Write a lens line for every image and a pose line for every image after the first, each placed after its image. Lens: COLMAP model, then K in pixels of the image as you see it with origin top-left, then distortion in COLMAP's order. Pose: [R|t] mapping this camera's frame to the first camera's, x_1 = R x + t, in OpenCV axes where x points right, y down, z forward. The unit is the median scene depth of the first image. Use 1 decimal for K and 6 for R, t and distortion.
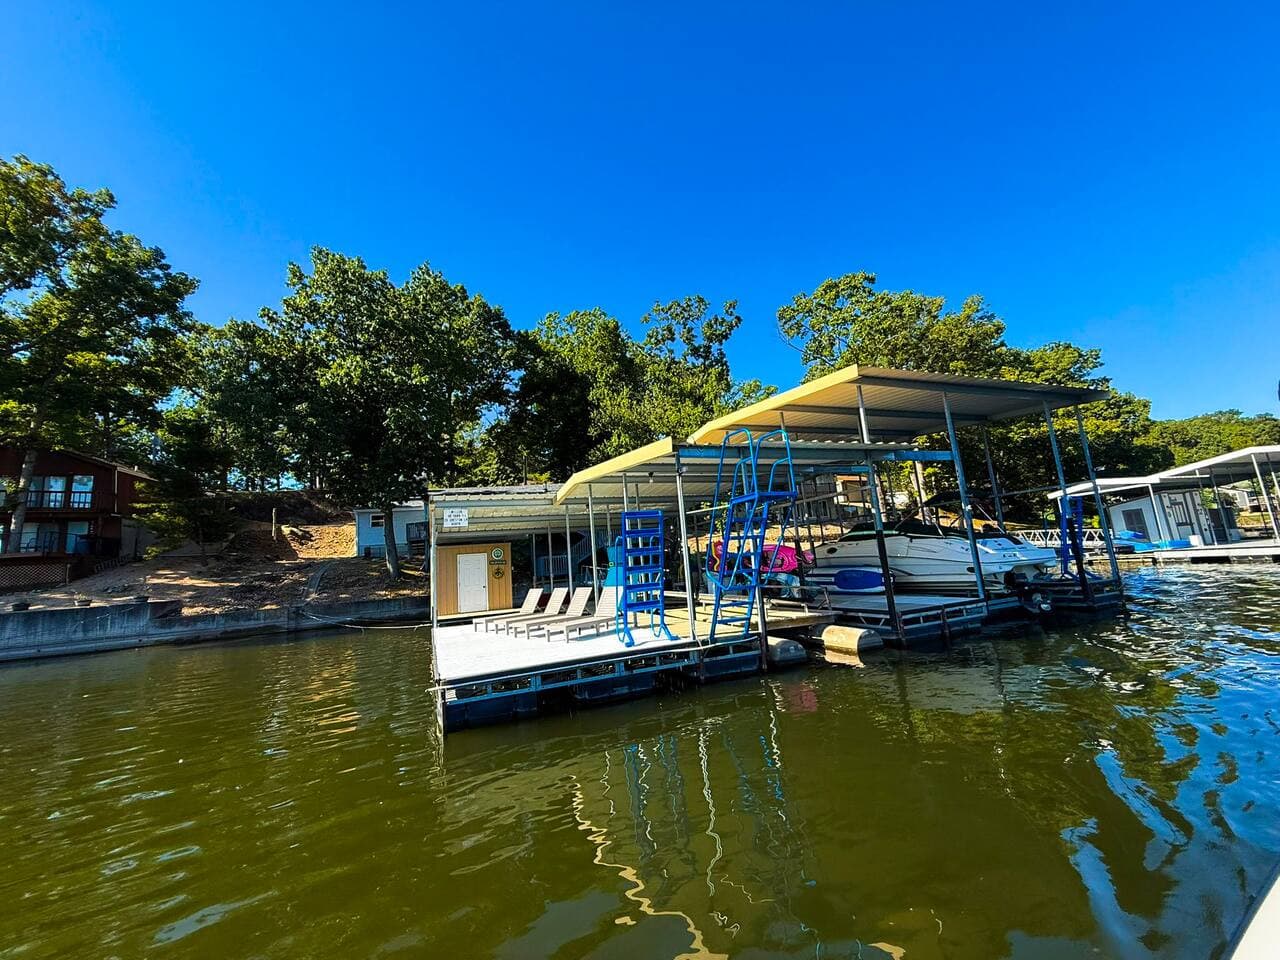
lens RADIAL K [[507.8, 0, 633.0], [0, 507.8, 481.2], [0, 0, 1]] dist [0.000958, 0.000716]
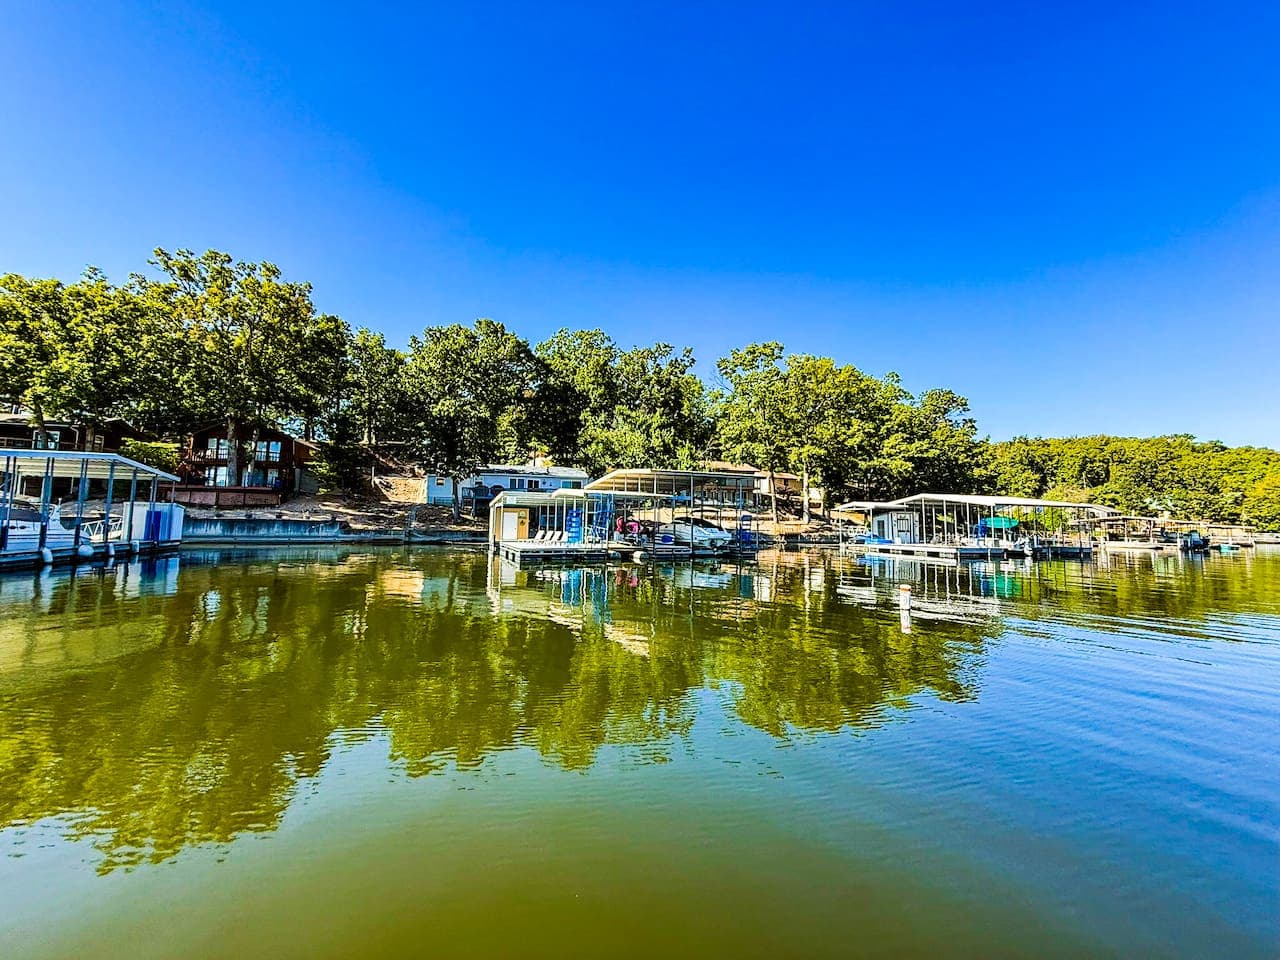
lens RADIAL K [[507.8, 0, 634.4], [0, 507.8, 478.1], [0, 0, 1]] dist [0.000958, 0.000716]
pose [[0.995531, 0.094341, 0.004129, 0.118723], [-0.094388, 0.992802, 0.073720, -0.141050], [0.002855, -0.073780, 0.997270, -0.757131]]
